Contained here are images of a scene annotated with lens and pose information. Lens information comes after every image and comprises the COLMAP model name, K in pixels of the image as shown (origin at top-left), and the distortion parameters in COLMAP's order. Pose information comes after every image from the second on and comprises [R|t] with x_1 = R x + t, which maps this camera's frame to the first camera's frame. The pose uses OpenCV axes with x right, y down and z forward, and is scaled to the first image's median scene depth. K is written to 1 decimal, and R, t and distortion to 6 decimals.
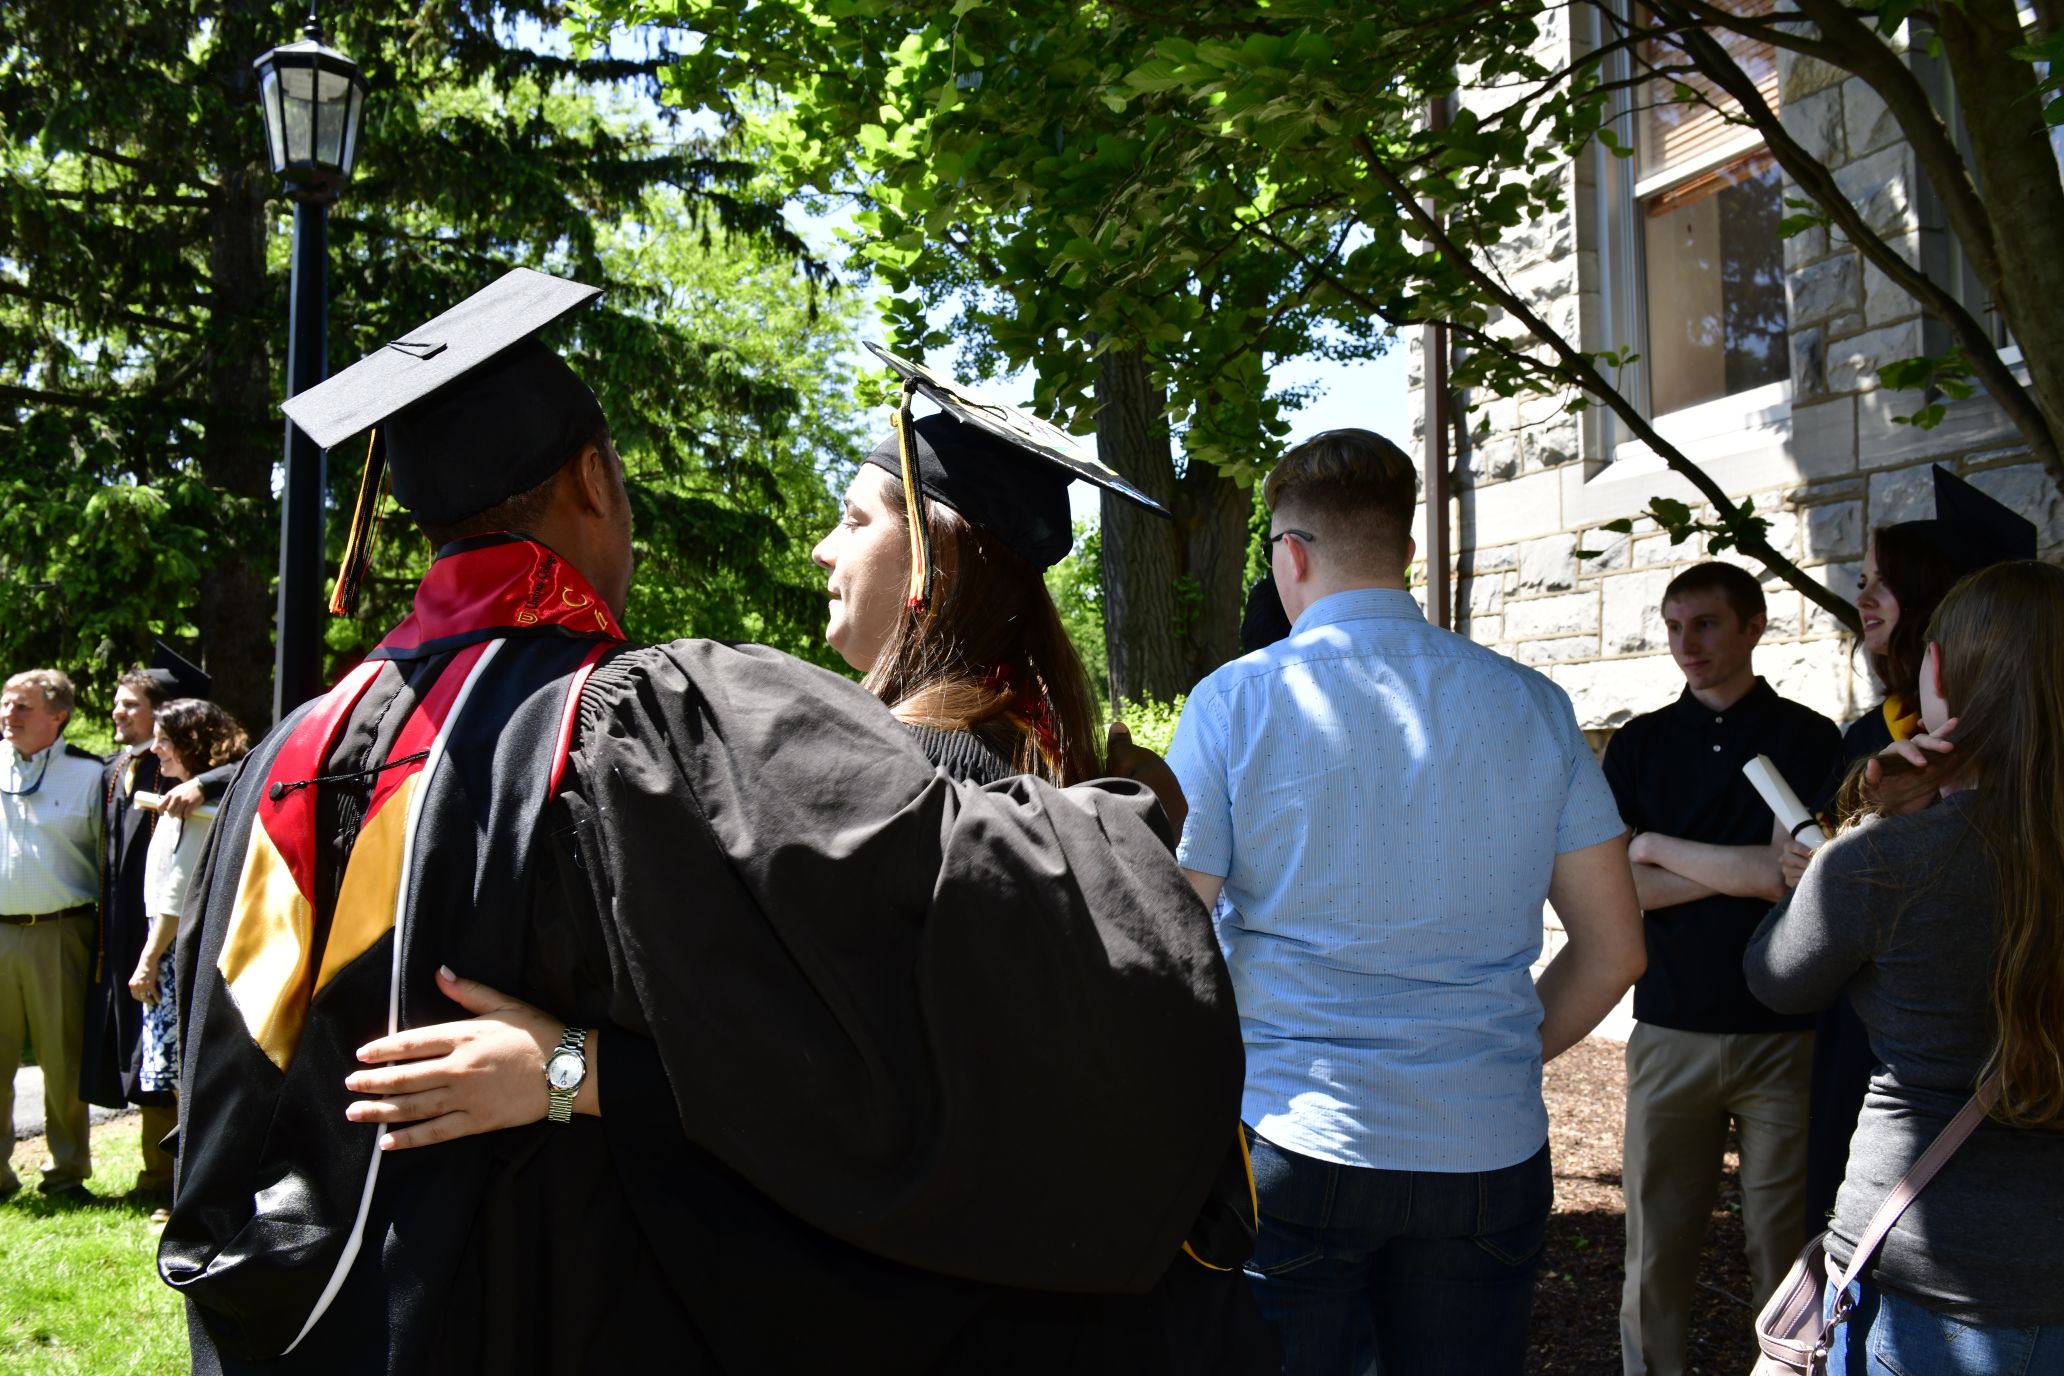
lens RADIAL K [[1359.4, 0, 1006.9], [0, 1359.4, 680.8], [0, 0, 1]] dist [-0.033322, -0.002728]
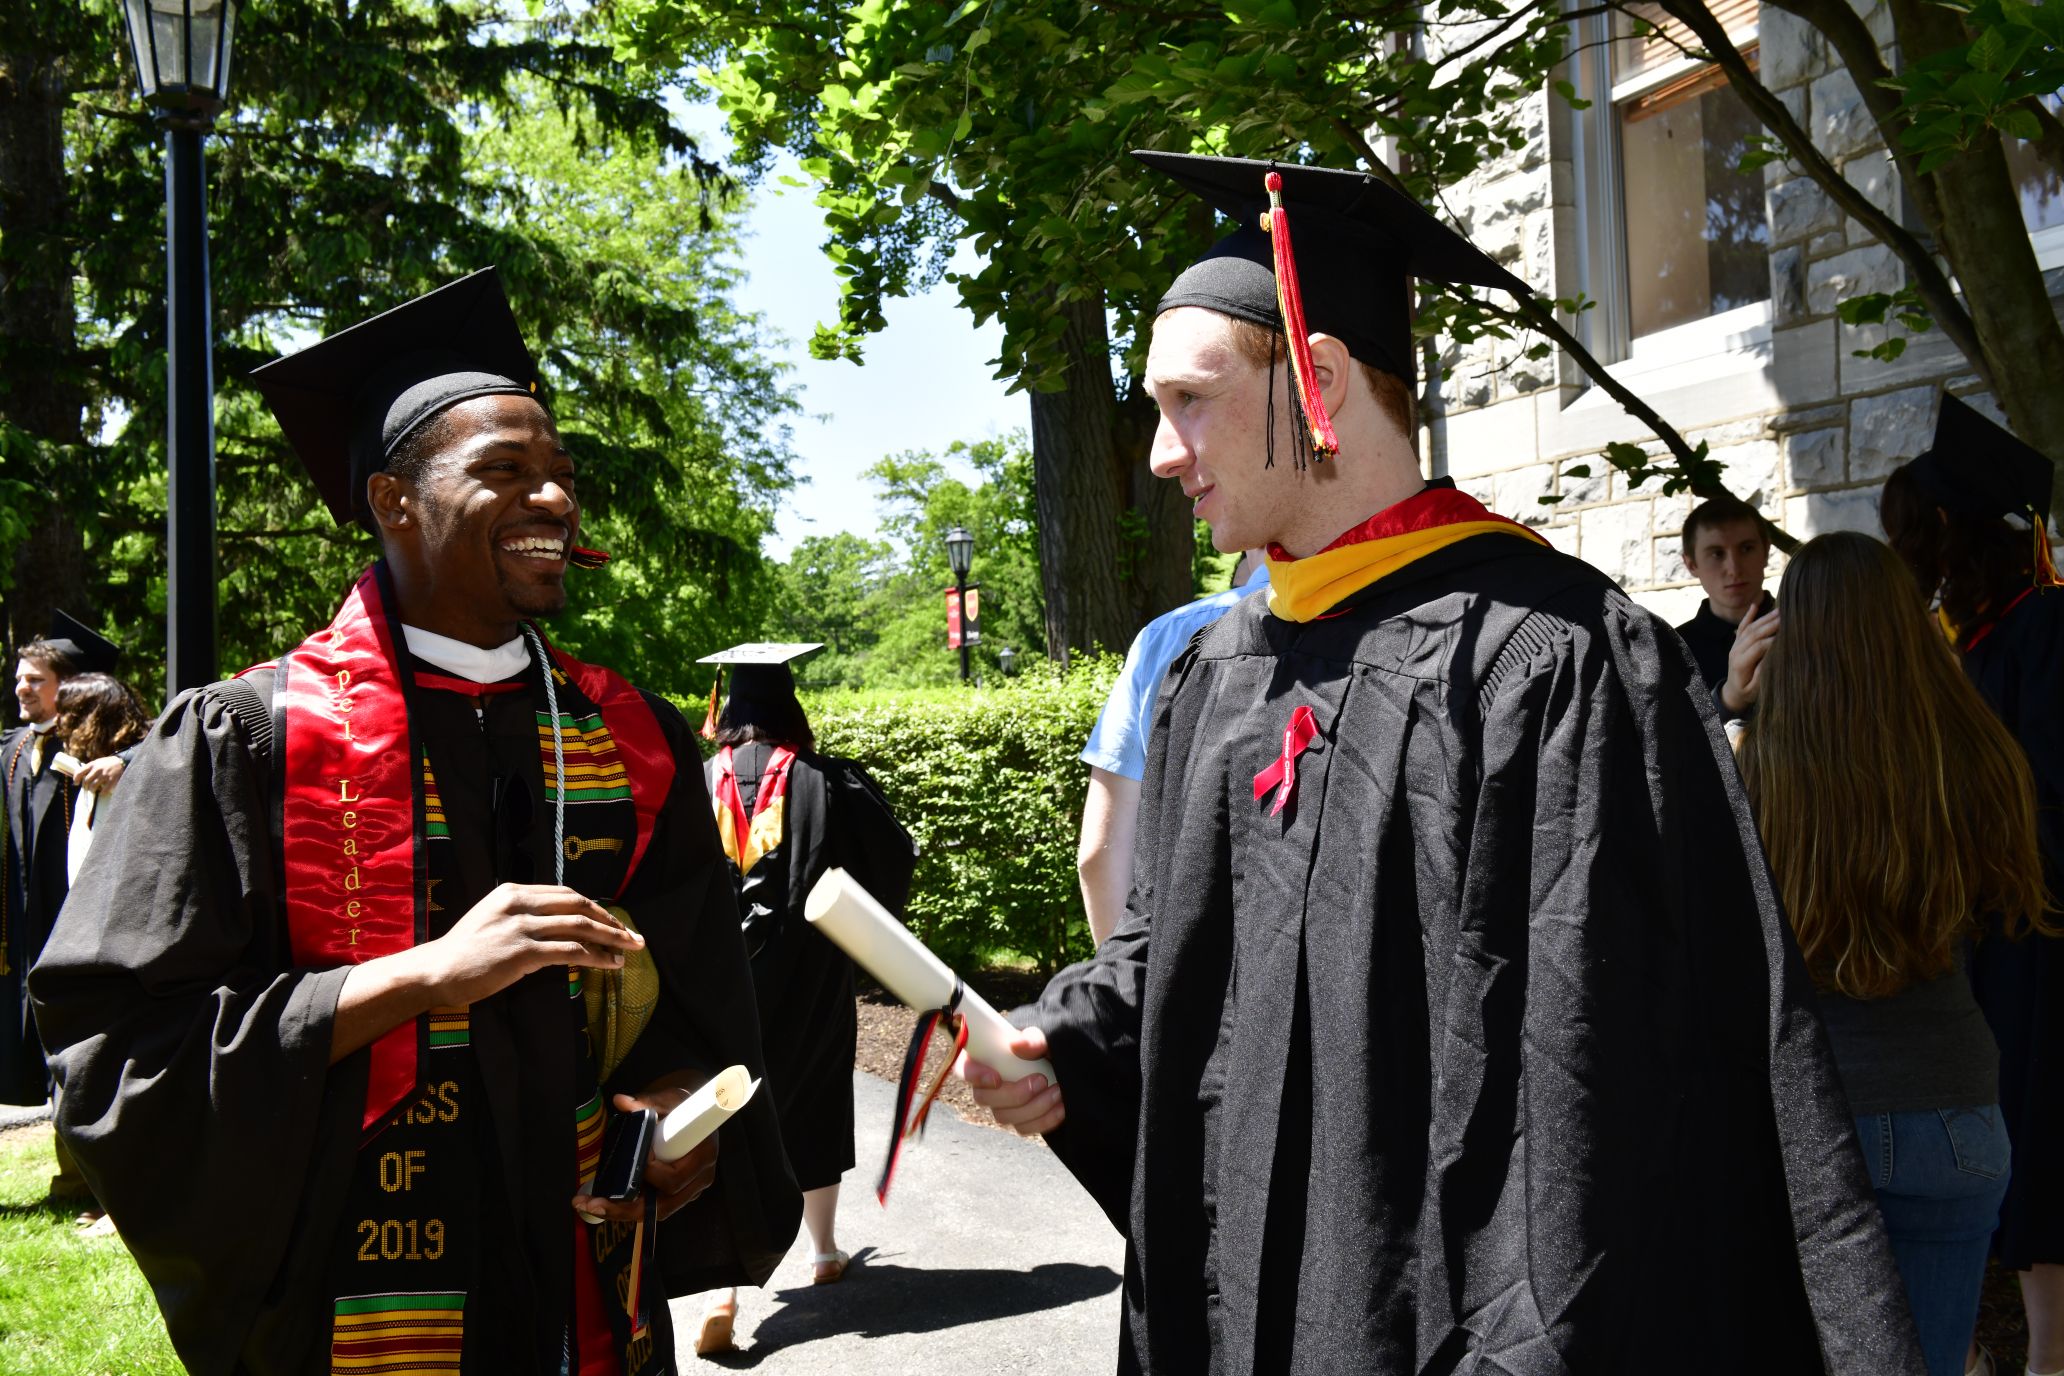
lens RADIAL K [[1317.3, 0, 1030.5], [0, 1317.3, 656.9], [0, 0, 1]] dist [-0.014018, -0.001636]
pose [[0.999194, -0.022506, 0.033251, 0.026447], [0.021950, 0.999615, 0.016985, 0.001941], [-0.033620, -0.016241, 0.999303, 0.103887]]
